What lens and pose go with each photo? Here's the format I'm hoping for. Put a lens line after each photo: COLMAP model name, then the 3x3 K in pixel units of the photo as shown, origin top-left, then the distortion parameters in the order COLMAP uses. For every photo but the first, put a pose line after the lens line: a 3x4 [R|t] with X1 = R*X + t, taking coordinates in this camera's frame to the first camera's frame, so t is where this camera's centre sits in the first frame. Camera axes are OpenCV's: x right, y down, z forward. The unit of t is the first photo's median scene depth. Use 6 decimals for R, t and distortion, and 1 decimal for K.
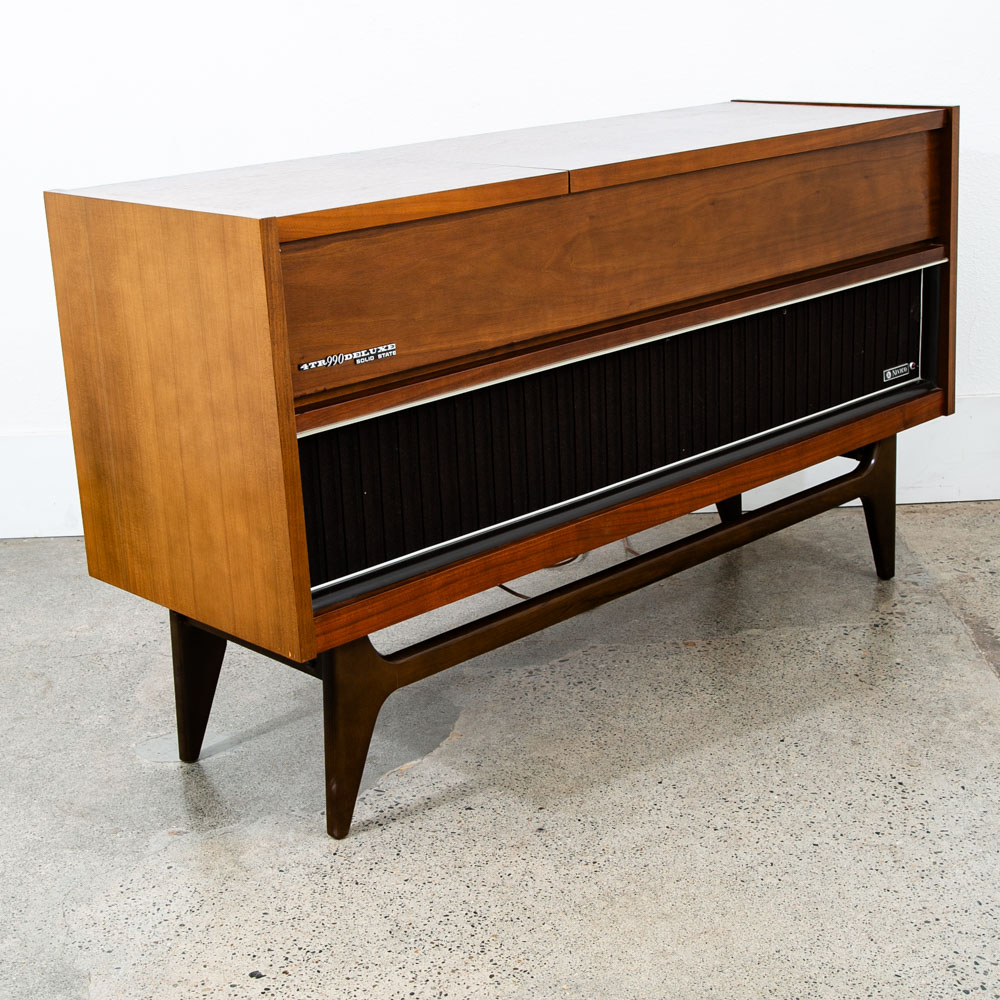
lens RADIAL K [[1719.8, 0, 509.8], [0, 1719.8, 498.6], [0, 0, 1]] dist [0.013237, 0.000000]
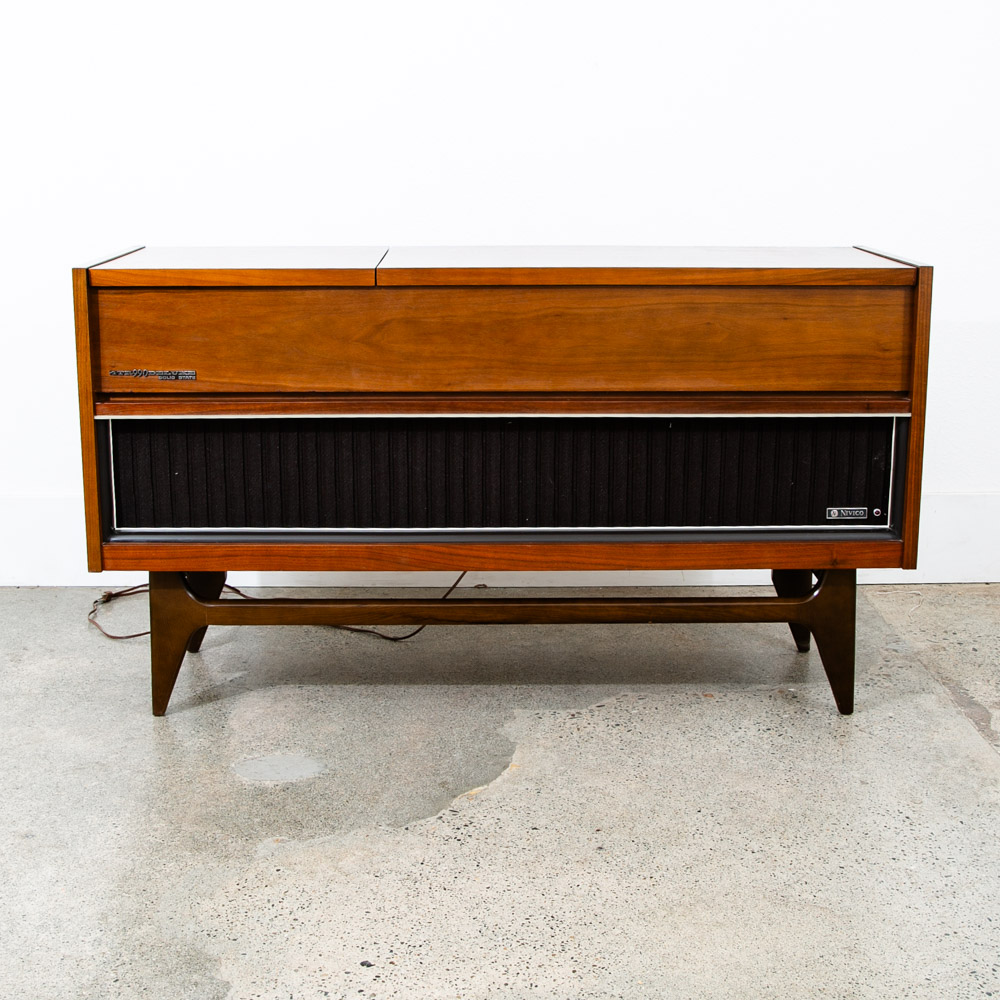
lens RADIAL K [[1536.7, 0, 501.1], [0, 1536.7, 483.1], [0, 0, 1]] dist [-0.078756, 0.000000]
pose [[0.714618, 0.197210, -0.671140, 0.828524], [-0.235399, 0.971277, 0.034755, -0.089107], [0.658717, 0.133149, 0.740516, 0.218801]]
